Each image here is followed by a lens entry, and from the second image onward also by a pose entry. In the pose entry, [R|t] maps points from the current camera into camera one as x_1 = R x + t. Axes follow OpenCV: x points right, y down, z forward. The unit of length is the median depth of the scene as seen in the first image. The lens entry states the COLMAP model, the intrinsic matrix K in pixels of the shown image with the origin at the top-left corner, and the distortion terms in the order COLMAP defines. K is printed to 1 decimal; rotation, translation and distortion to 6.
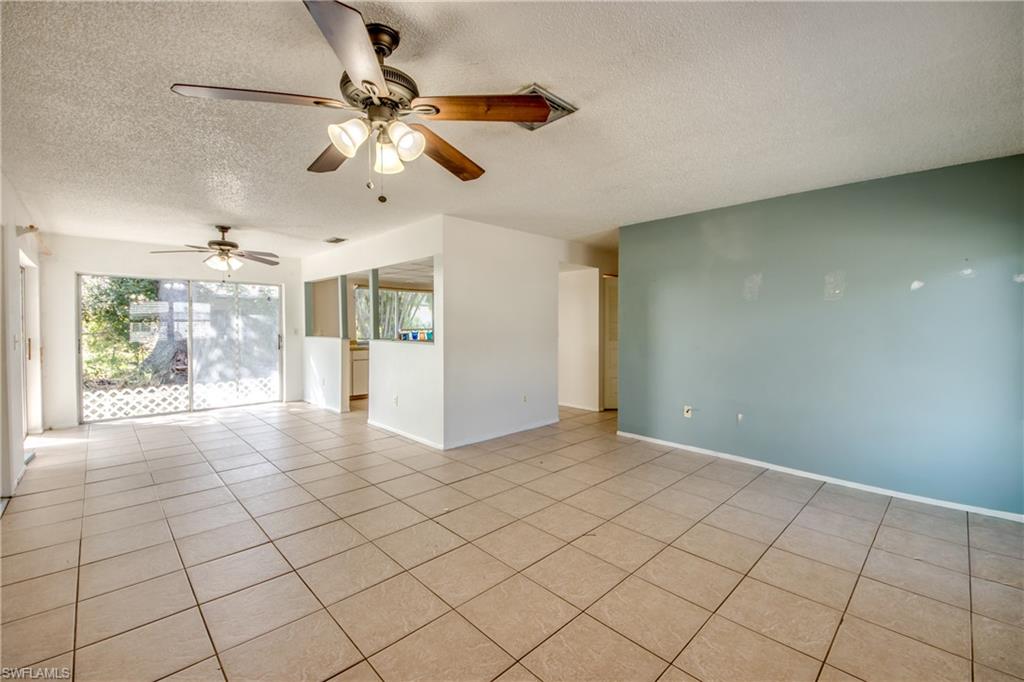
lens RADIAL K [[416.1, 0, 514.6], [0, 416.1, 328.6], [0, 0, 1]] dist [0.016946, -0.013180]
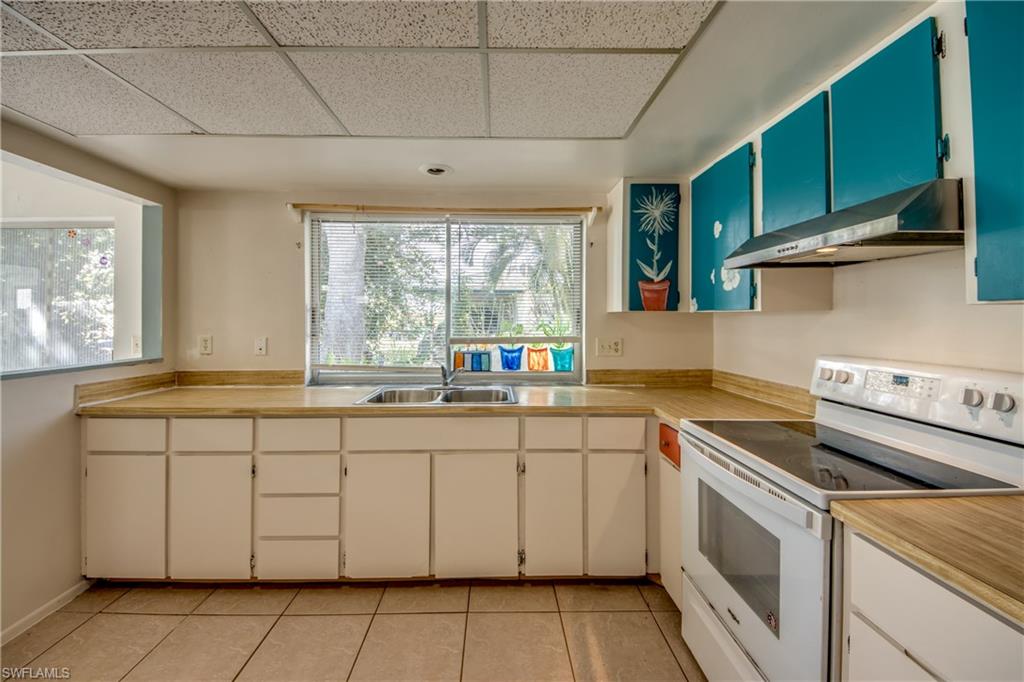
lens RADIAL K [[416.1, 0, 505.7], [0, 416.1, 317.0], [0, 0, 1]] dist [0.016946, -0.013180]
pose [[0.715885, -0.005765, -0.698194, -0.041820], [-0.007853, 0.999836, -0.016307, -0.019161], [0.698174, 0.017157, 0.715723, 1.466223]]
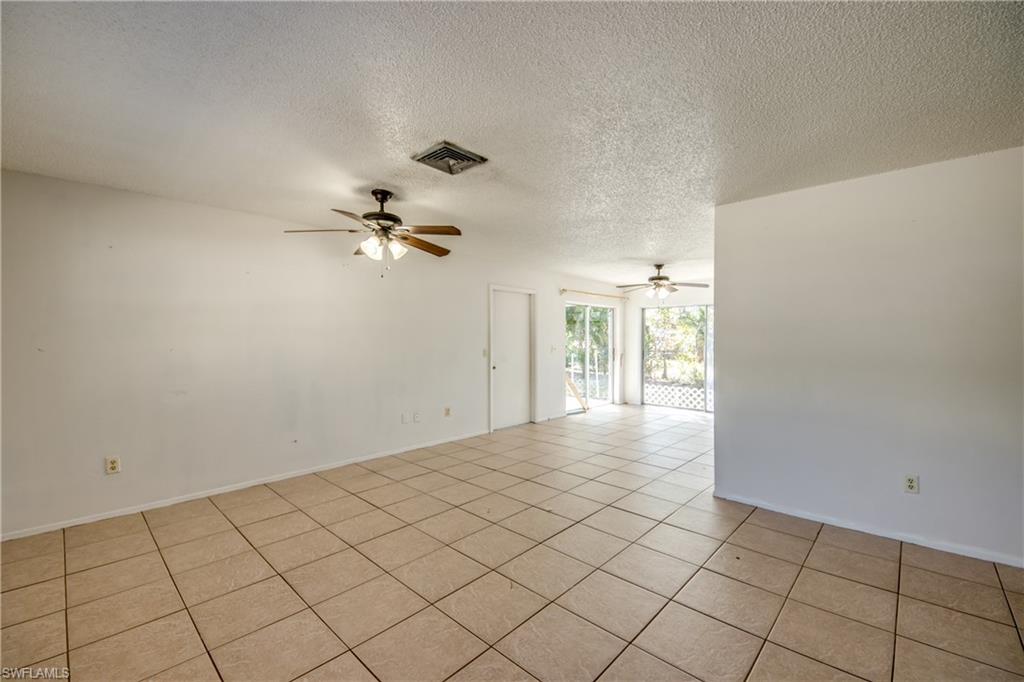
lens RADIAL K [[416.1, 0, 524.4], [0, 416.1, 342.8], [0, 0, 1]] dist [0.016946, -0.013180]
pose [[0.059226, 0.006926, -0.998221, 0.568848], [-0.012194, 0.999906, 0.006214, -0.007461], [0.998170, 0.011805, 0.059305, 0.529133]]
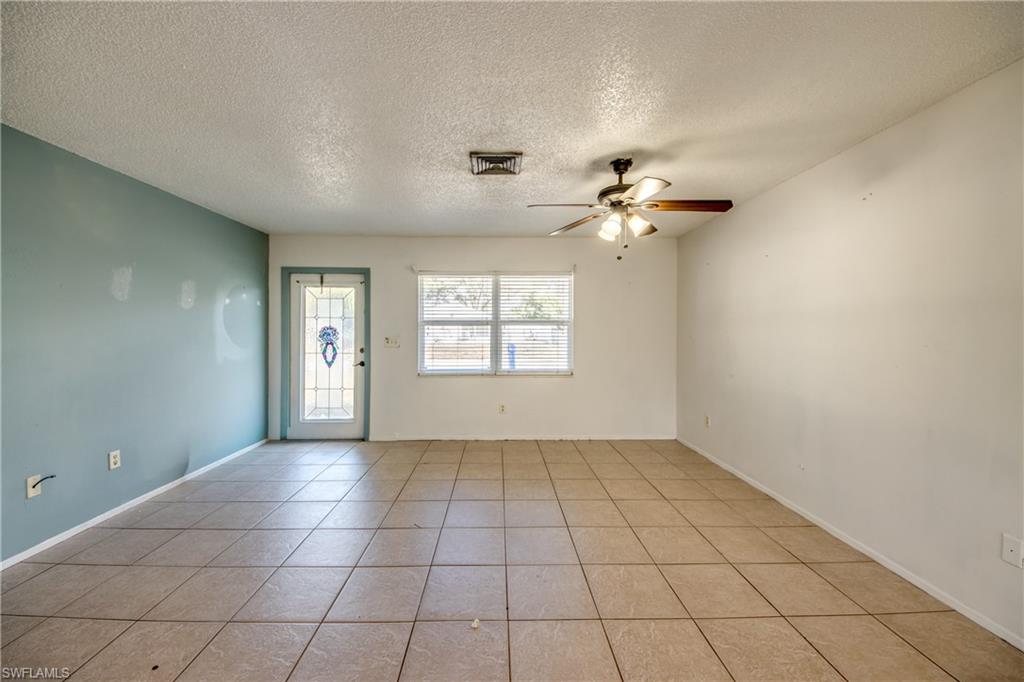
lens RADIAL K [[395.9, 0, 500.0], [0, 395.9, 332.1], [0, 0, 1]] dist [0.012432, -0.003301]
pose [[-0.715301, -0.005622, 0.698793, -0.376750], [0.004883, 0.999903, 0.013043, -0.011297], [-0.698799, 0.012742, -0.715205, 0.860043]]
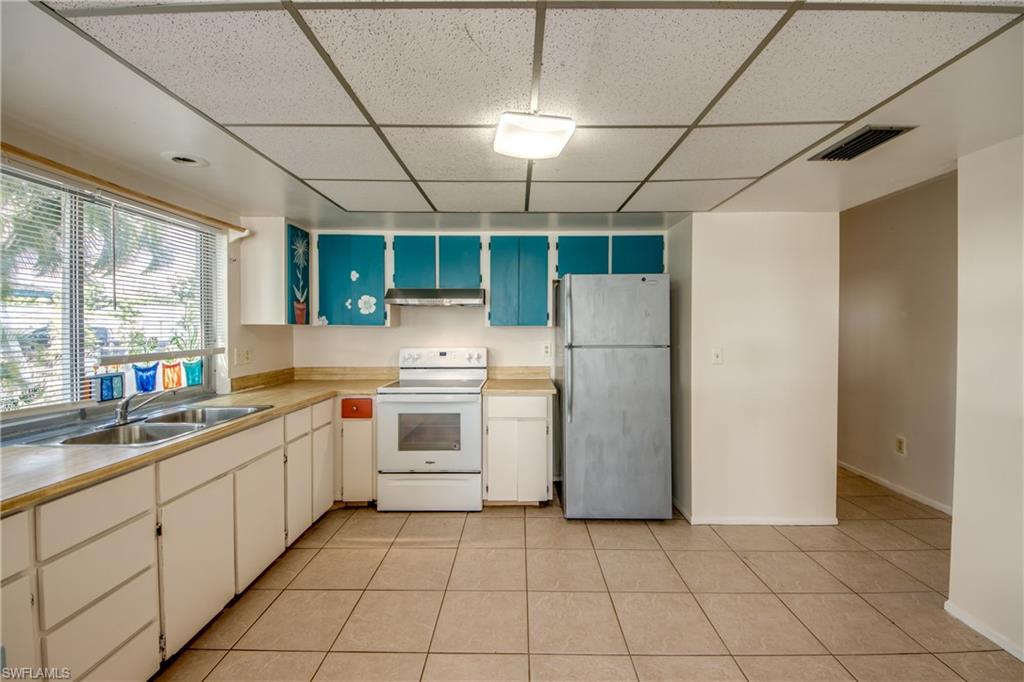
lens RADIAL K [[416.1, 0, 517.2], [0, 416.1, 333.8], [0, 0, 1]] dist [0.016946, -0.013180]
pose [[0.711122, -0.010479, 0.702991, -0.490697], [0.008192, 0.999945, 0.006619, -0.022746], [-0.703021, 0.001052, 0.711168, 1.227760]]
